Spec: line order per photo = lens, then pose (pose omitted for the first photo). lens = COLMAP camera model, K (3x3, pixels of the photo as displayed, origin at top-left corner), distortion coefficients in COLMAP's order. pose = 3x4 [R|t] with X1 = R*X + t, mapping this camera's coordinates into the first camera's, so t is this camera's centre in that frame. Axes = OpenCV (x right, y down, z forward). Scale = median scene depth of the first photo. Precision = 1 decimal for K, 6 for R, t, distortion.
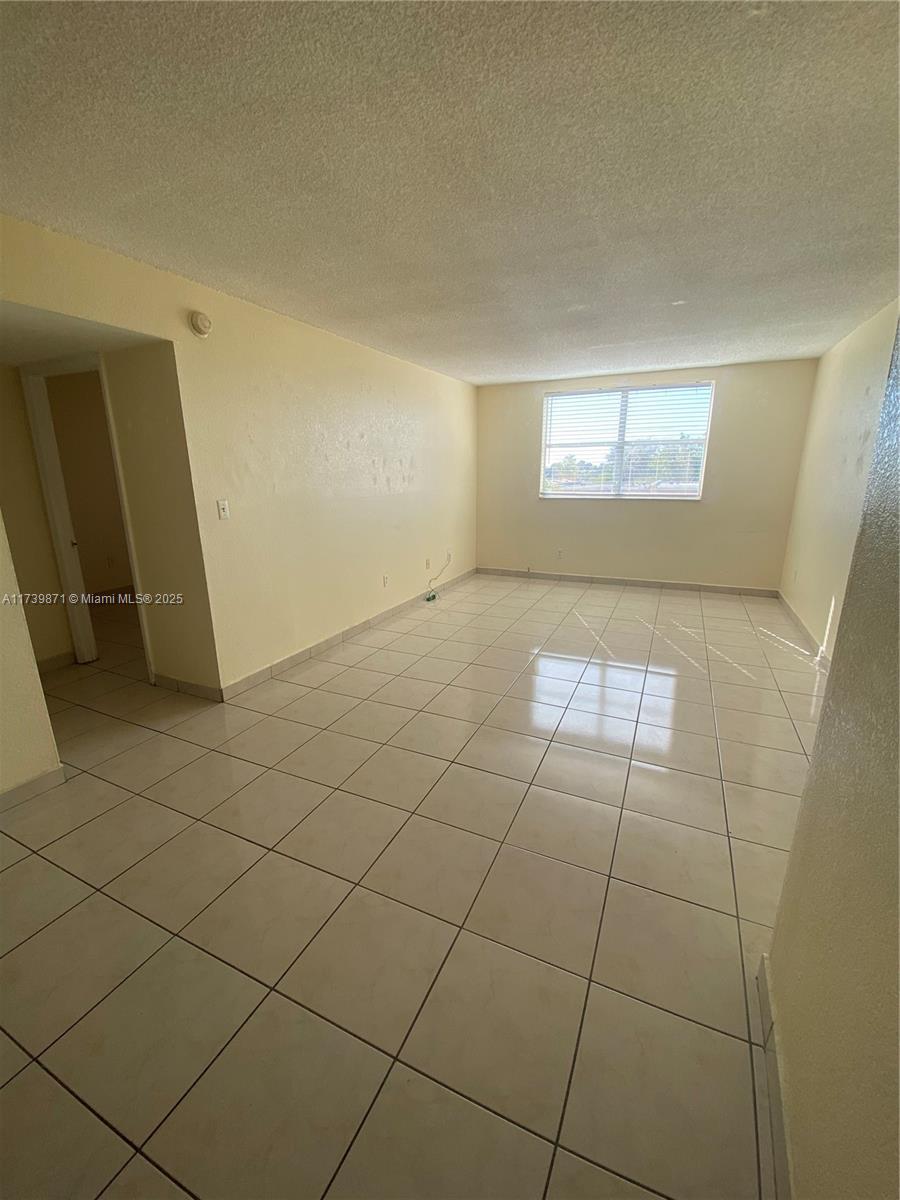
lens RADIAL K [[485.0, 0, 454.1], [0, 485.0, 597.7], [0, 0, 1]] dist [0.012105, -0.015688]
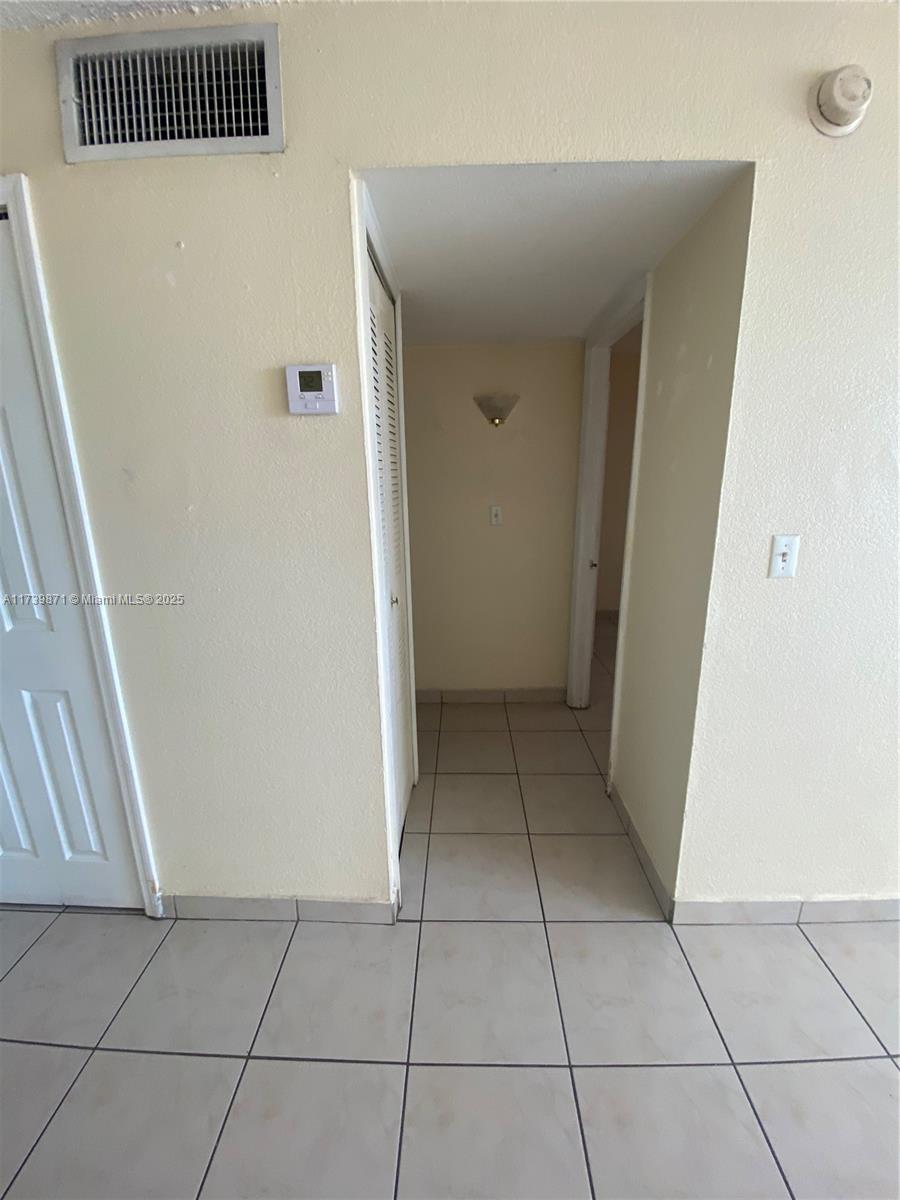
lens RADIAL K [[485.0, 0, 454.1], [0, 485.0, 597.7], [0, 0, 1]] dist [0.012105, -0.015688]
pose [[0.403275, 0.223752, -0.887302, -0.199043], [-0.218315, 0.965171, 0.144165, -0.143161], [0.888655, 0.135573, 0.438078, 0.550405]]
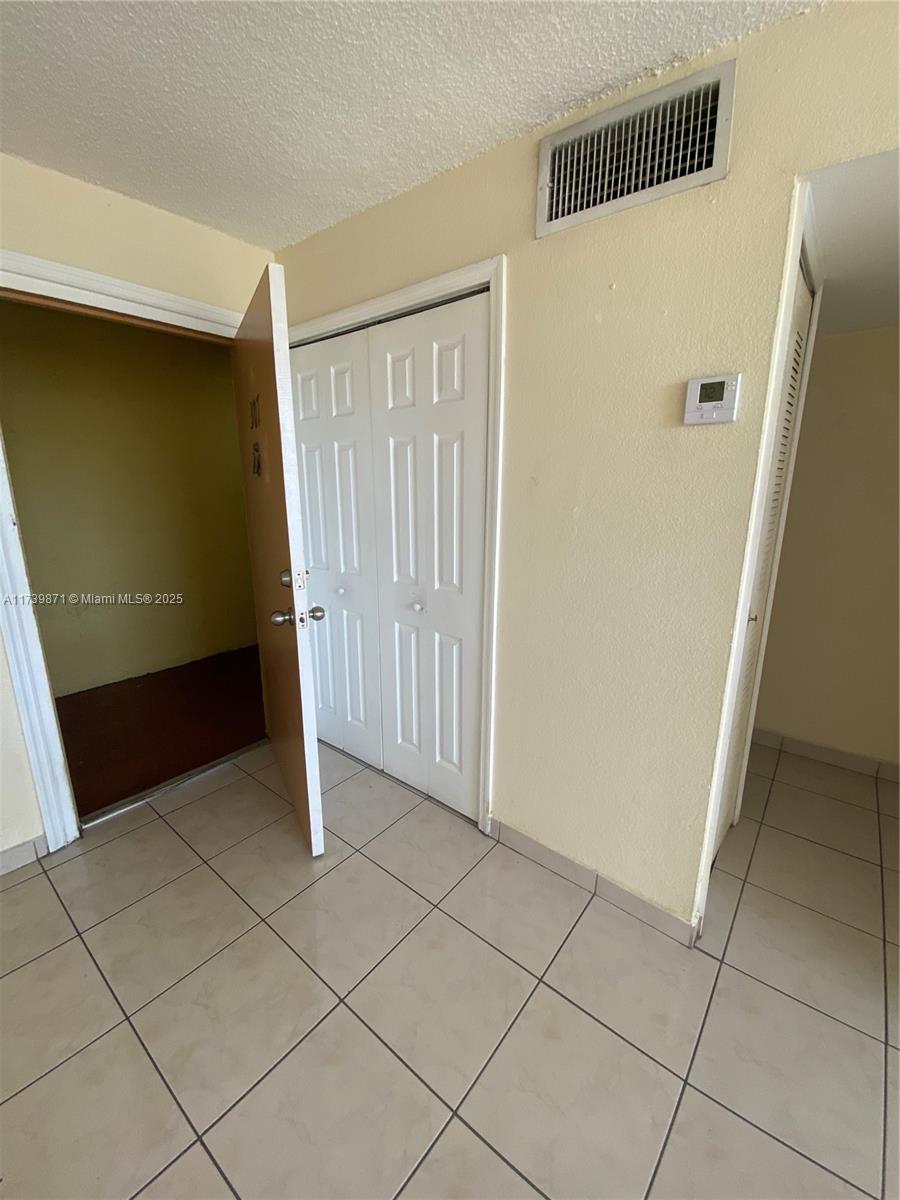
lens RADIAL K [[485.0, 0, 454.1], [0, 485.0, 597.7], [0, 0, 1]] dist [0.012105, -0.015688]
pose [[-0.241241, 0.226880, -0.943572, -0.157848], [-0.247211, 0.925847, 0.285822, -0.133535], [0.938450, 0.302214, -0.167265, 0.512921]]
